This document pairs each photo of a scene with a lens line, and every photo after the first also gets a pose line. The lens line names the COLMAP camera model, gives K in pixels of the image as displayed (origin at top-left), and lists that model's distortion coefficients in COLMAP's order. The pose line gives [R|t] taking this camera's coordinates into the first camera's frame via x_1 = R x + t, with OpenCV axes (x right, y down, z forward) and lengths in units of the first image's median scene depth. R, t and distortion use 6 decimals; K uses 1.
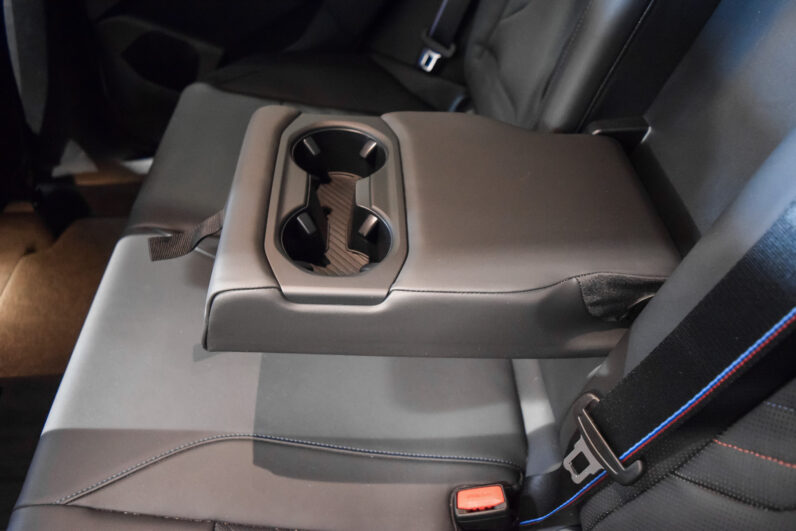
lens RADIAL K [[615.0, 0, 397.7], [0, 615.0, 289.6], [0, 0, 1]] dist [-0.115294, 0.001193]
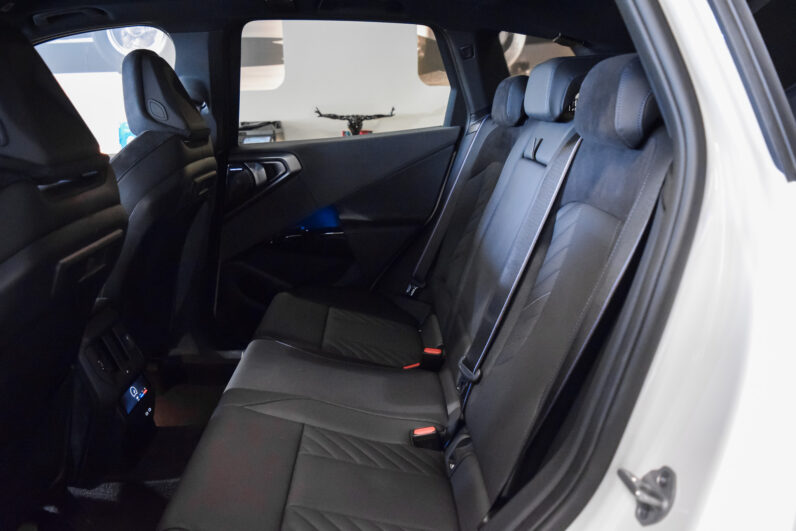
lens RADIAL K [[624.0, 0, 399.5], [0, 624.0, 263.9], [0, 0, 1]] dist [-0.103431, 0.032474]
pose [[0.999244, 0.038857, -0.001581, 0.016920], [-0.033848, 0.848968, -0.527358, 0.608888], [-0.019149, 0.527013, 0.849641, -0.710750]]
